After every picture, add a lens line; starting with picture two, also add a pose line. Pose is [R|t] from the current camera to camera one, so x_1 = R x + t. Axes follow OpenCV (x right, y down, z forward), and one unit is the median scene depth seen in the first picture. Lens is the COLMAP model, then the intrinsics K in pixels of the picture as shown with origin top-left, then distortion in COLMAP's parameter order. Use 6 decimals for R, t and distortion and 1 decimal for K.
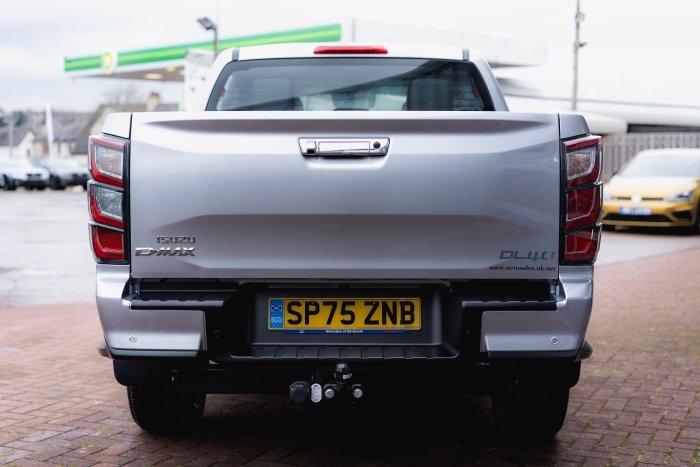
lens RADIAL K [[1073.6, 0, 353.9], [0, 1073.6, 233.2], [0, 0, 1]] dist [0.000108, 0.032590]
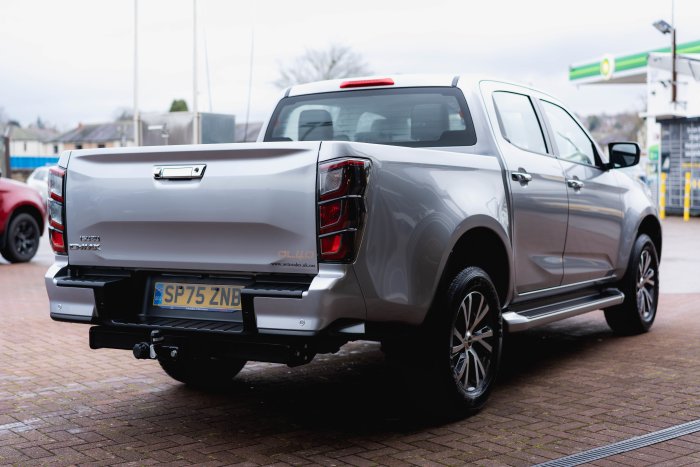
lens RADIAL K [[1073.6, 0, 353.9], [0, 1073.6, 233.2], [0, 0, 1]] dist [0.000108, 0.032590]
pose [[0.866444, 0.010250, -0.499169, 0.824221], [-0.011371, 0.999935, 0.000796, -0.006248], [0.499144, 0.004986, 0.866504, -0.059652]]
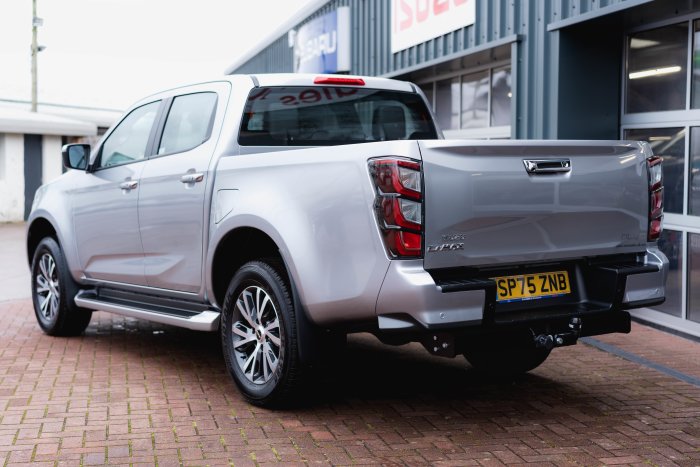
lens RADIAL K [[1073.6, 0, 353.9], [0, 1073.6, 233.2], [0, 0, 1]] dist [0.000108, 0.032590]
pose [[0.815983, -0.046181, 0.576228, -0.985593], [0.045440, 0.998844, 0.015705, -0.024465], [-0.576287, 0.013369, 0.817138, 0.001848]]
